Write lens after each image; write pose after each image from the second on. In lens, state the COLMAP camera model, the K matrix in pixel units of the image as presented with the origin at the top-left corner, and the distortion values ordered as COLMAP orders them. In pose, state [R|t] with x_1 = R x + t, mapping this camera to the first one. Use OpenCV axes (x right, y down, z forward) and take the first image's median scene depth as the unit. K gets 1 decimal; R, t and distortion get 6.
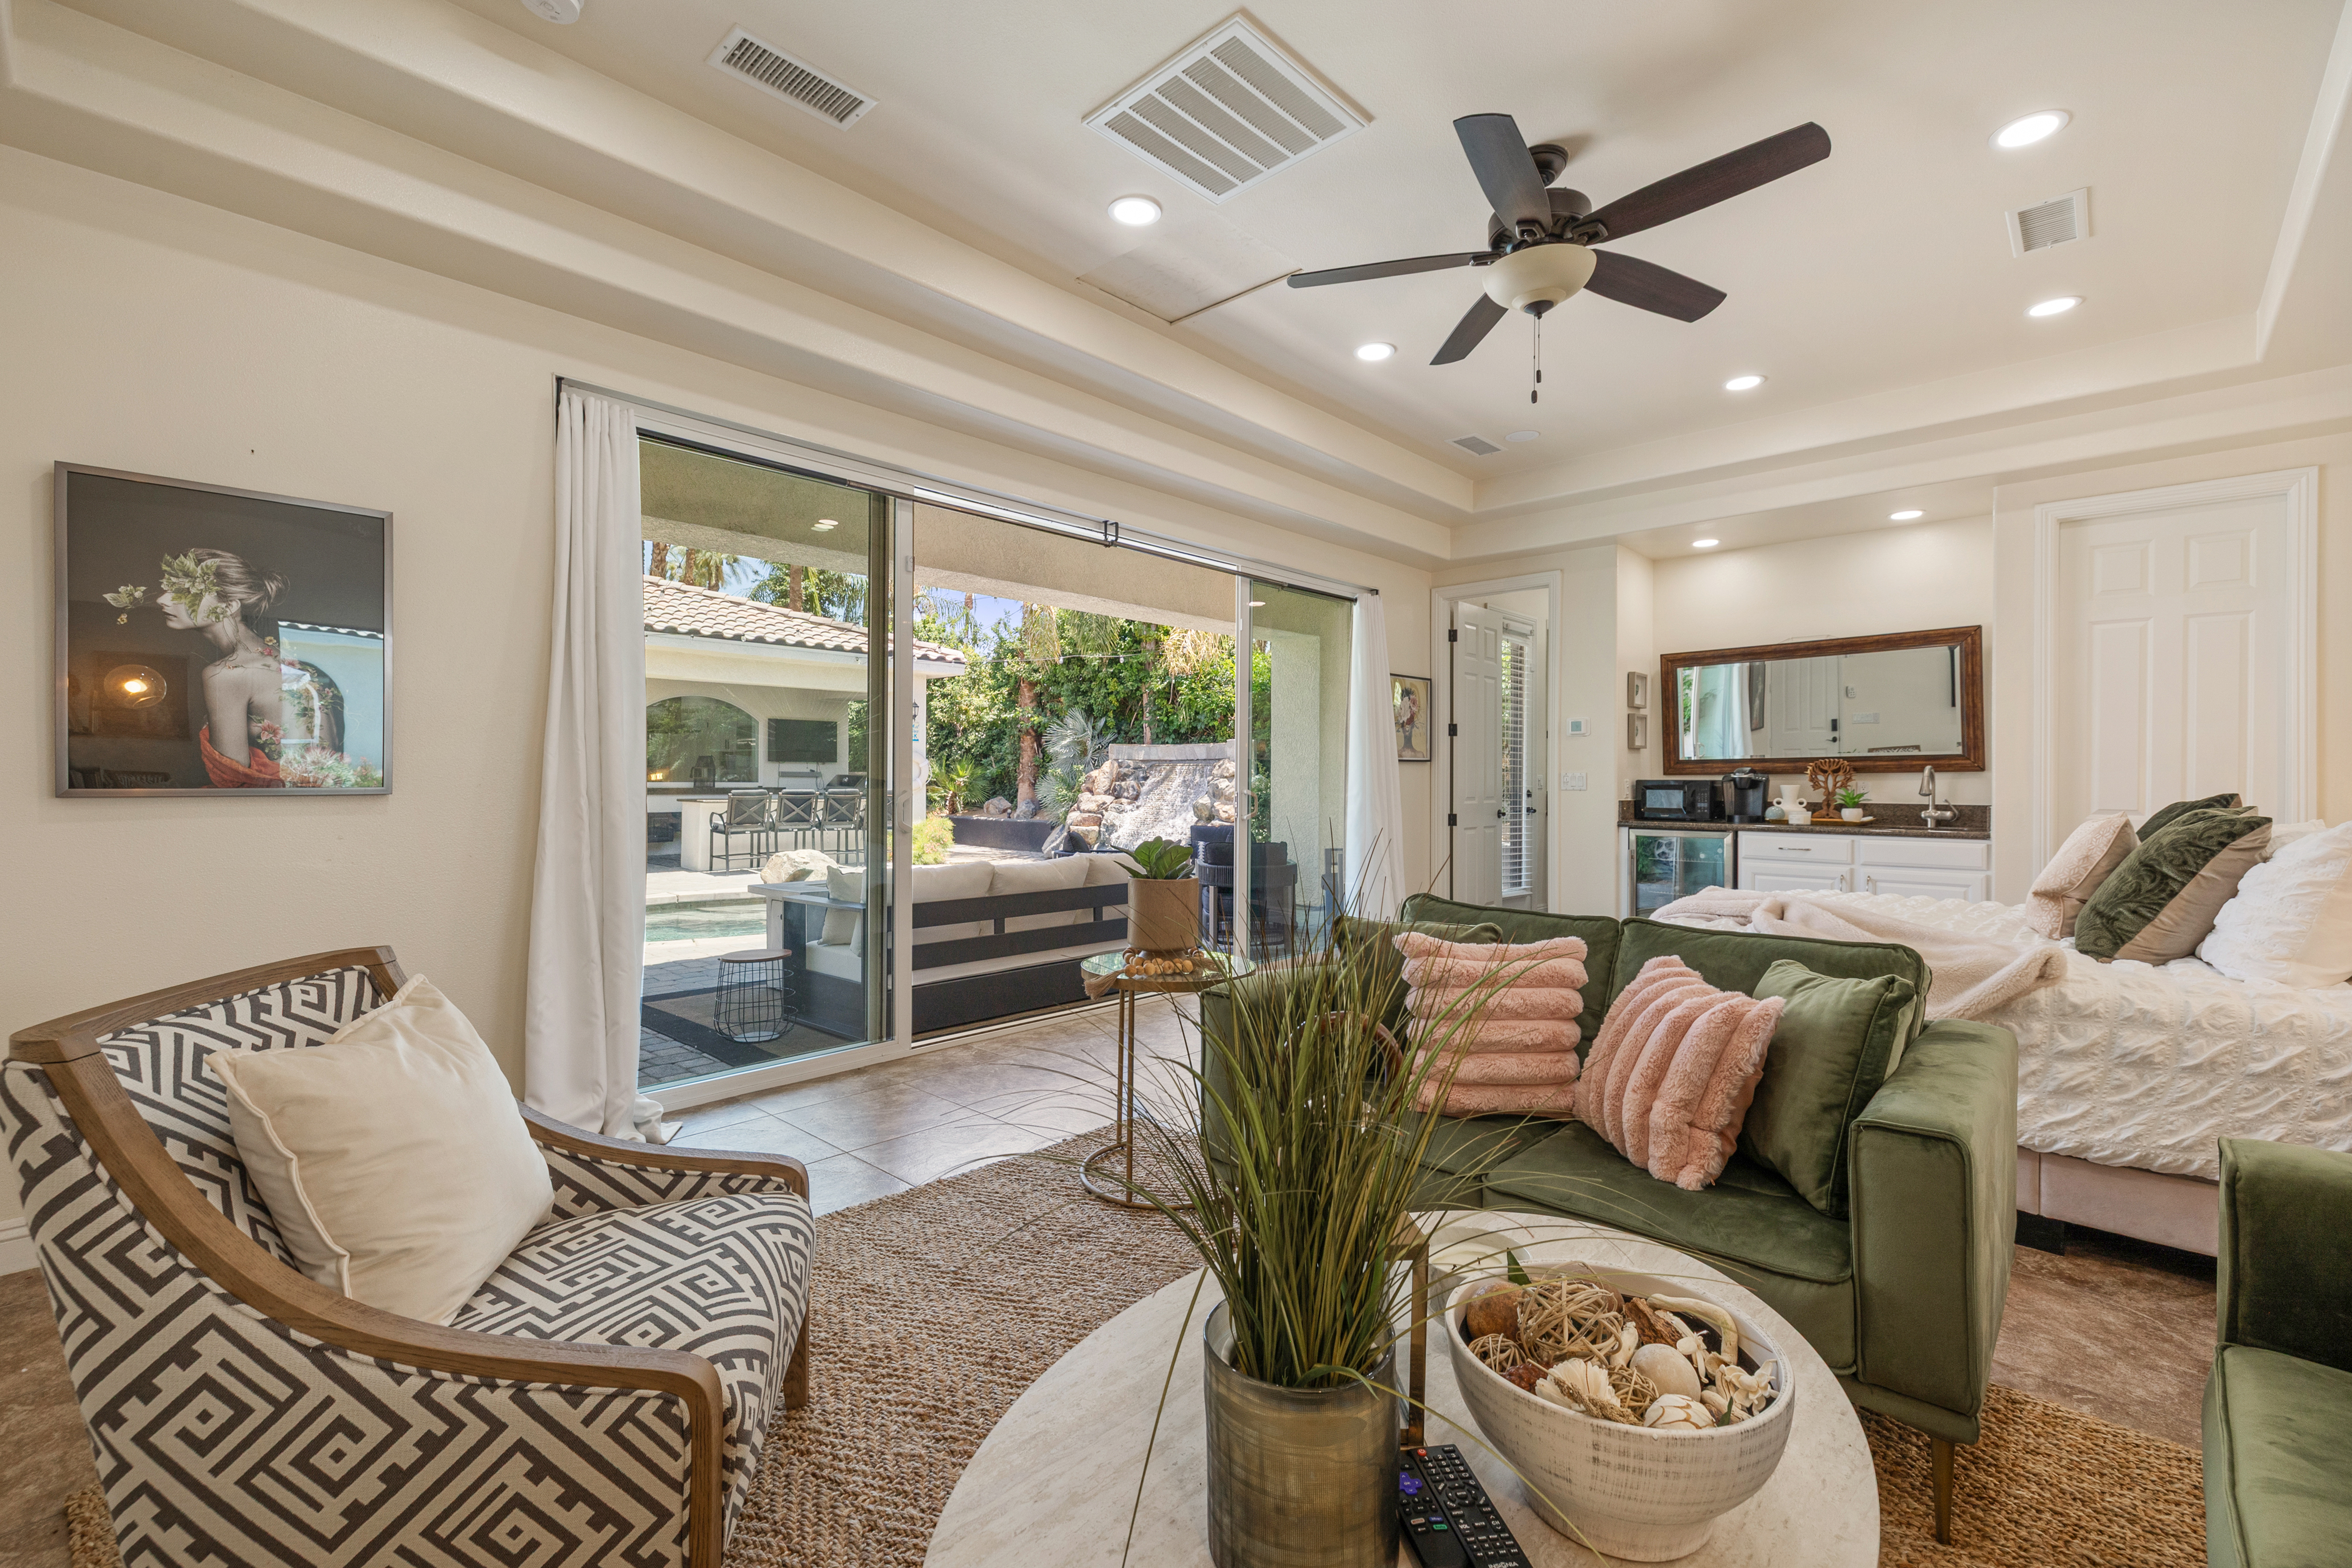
lens RADIAL K [[1009.9, 0, 1156.6], [0, 1009.9, 768.9], [0, 0, 1]] dist [0.002467, -0.000512]
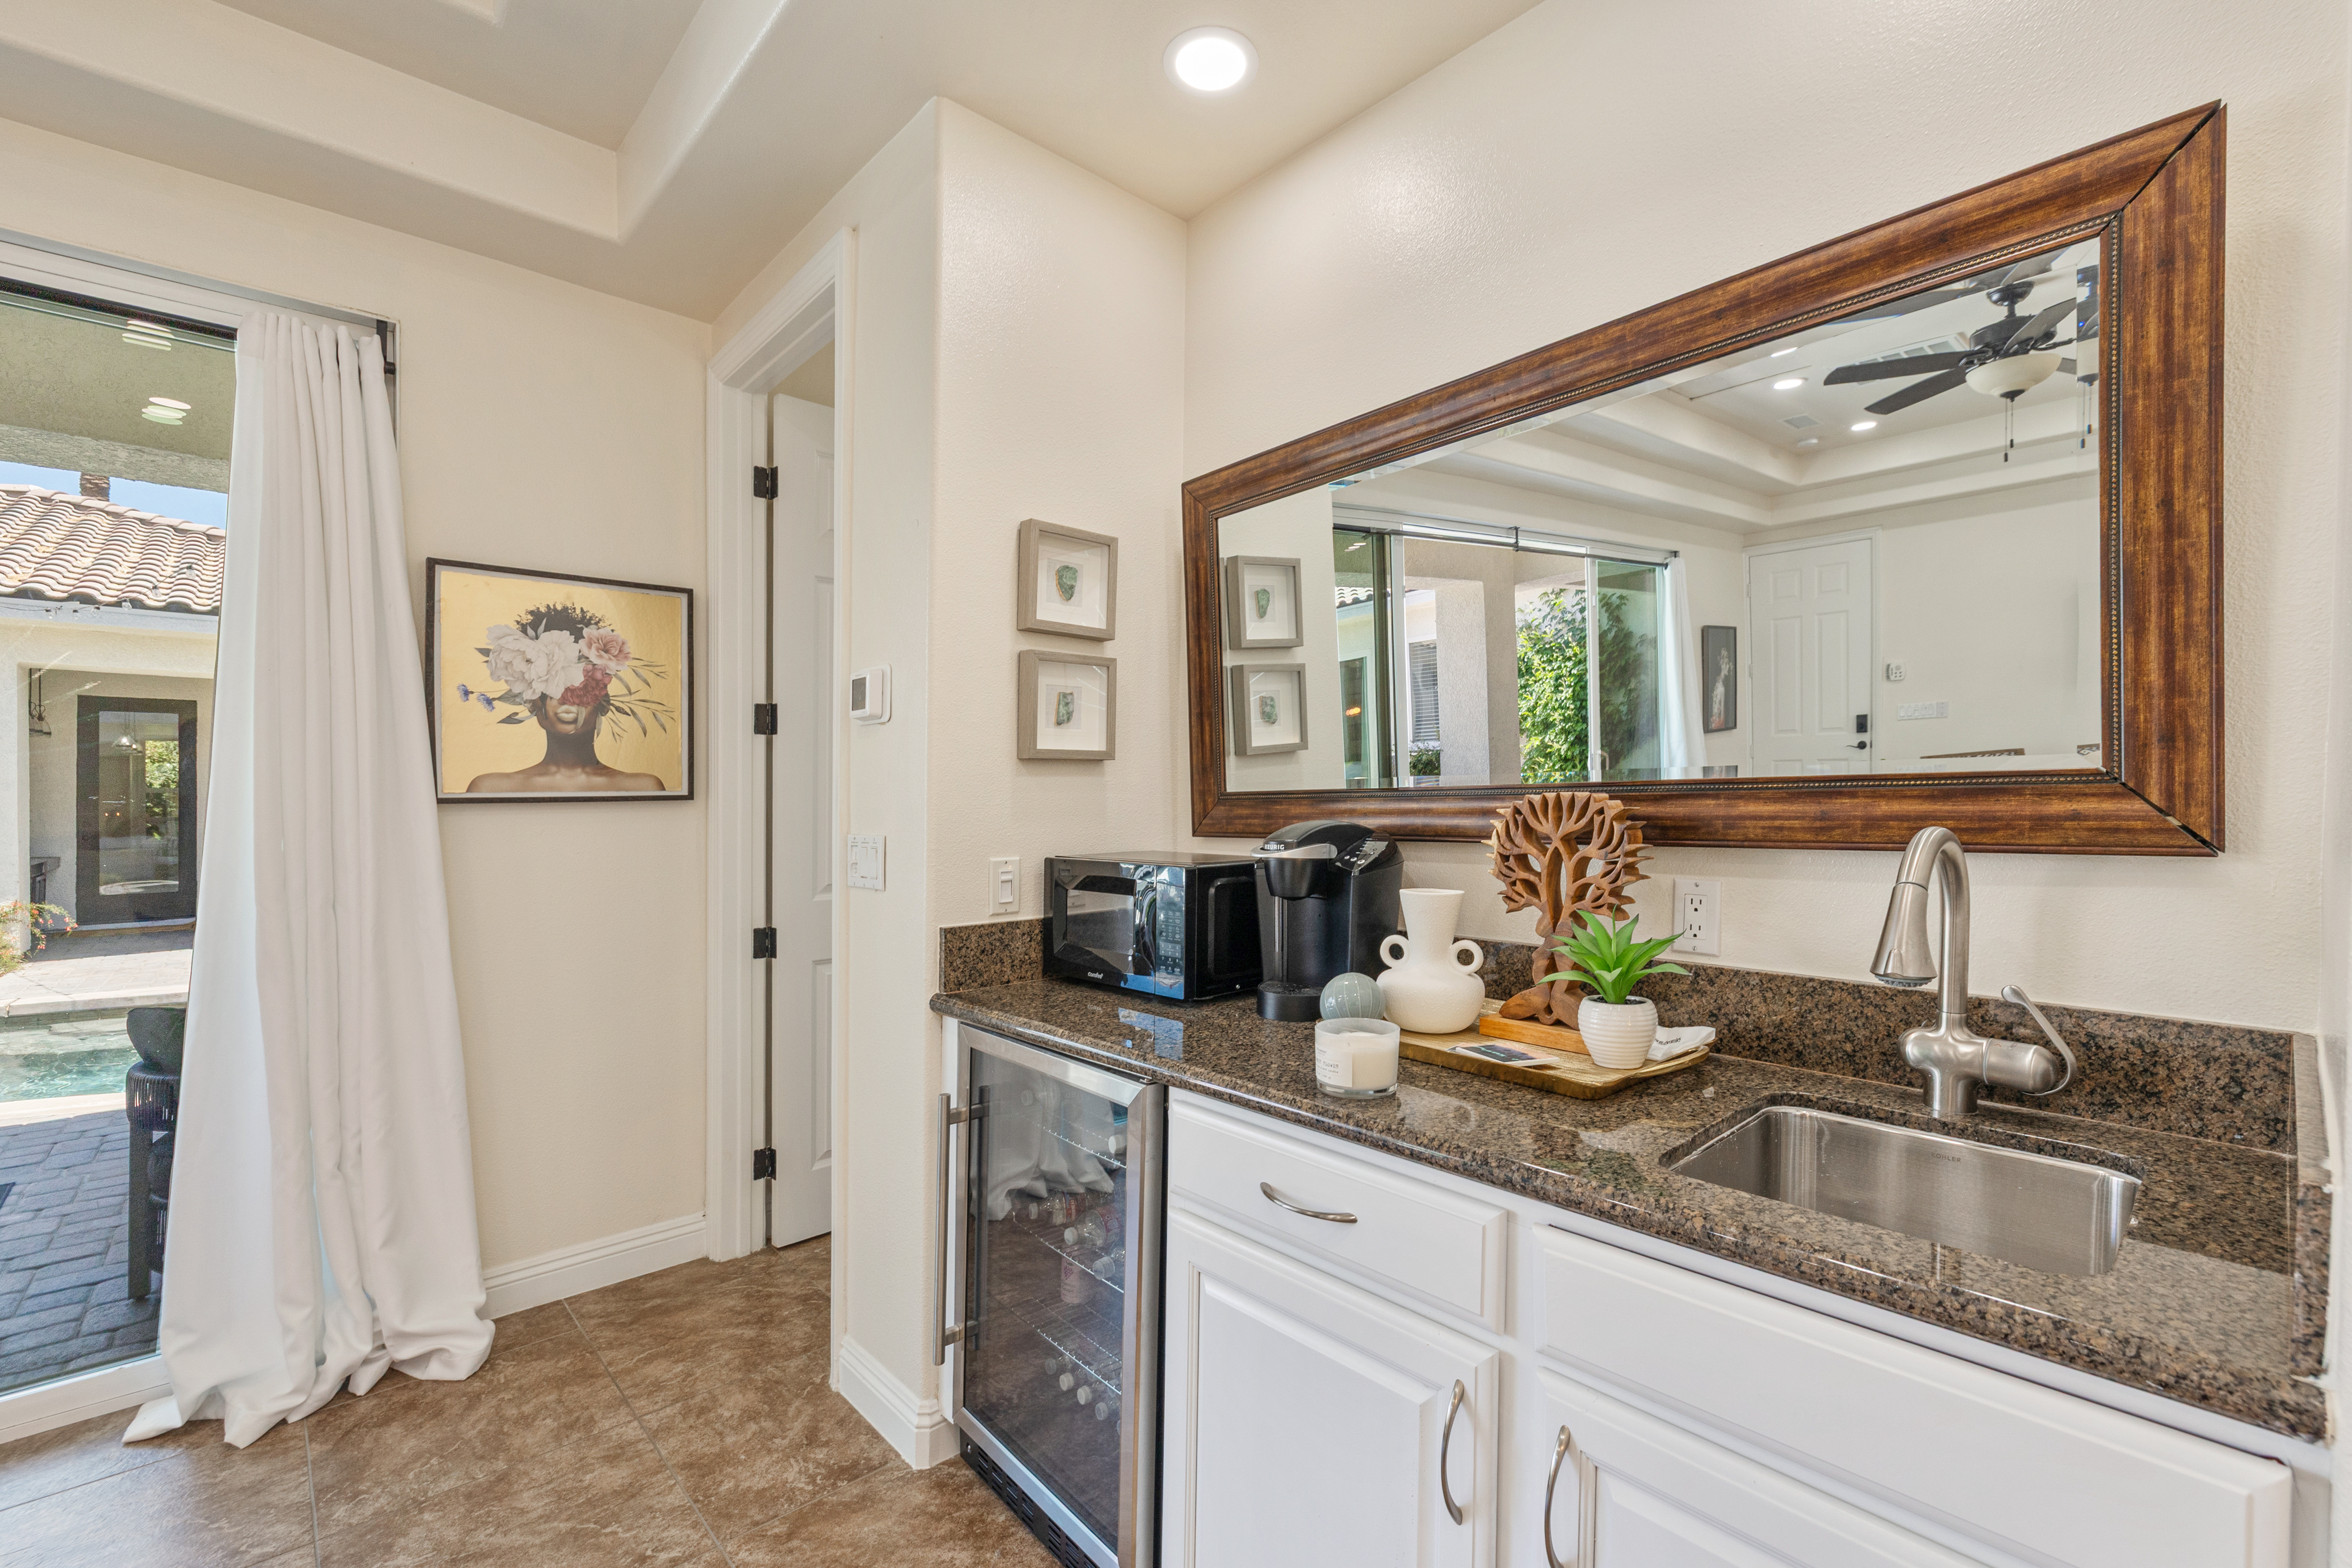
lens RADIAL K [[1009.9, 0, 1196.7], [0, 1009.9, 796.6], [0, 0, 1]] dist [0.002467, -0.000512]
pose [[0.997933, -0.002994, -0.064198, 0.584017], [0.003020, 0.999995, 0.000298, -0.008961], [0.064197, -0.000491, 0.997937, 0.728914]]
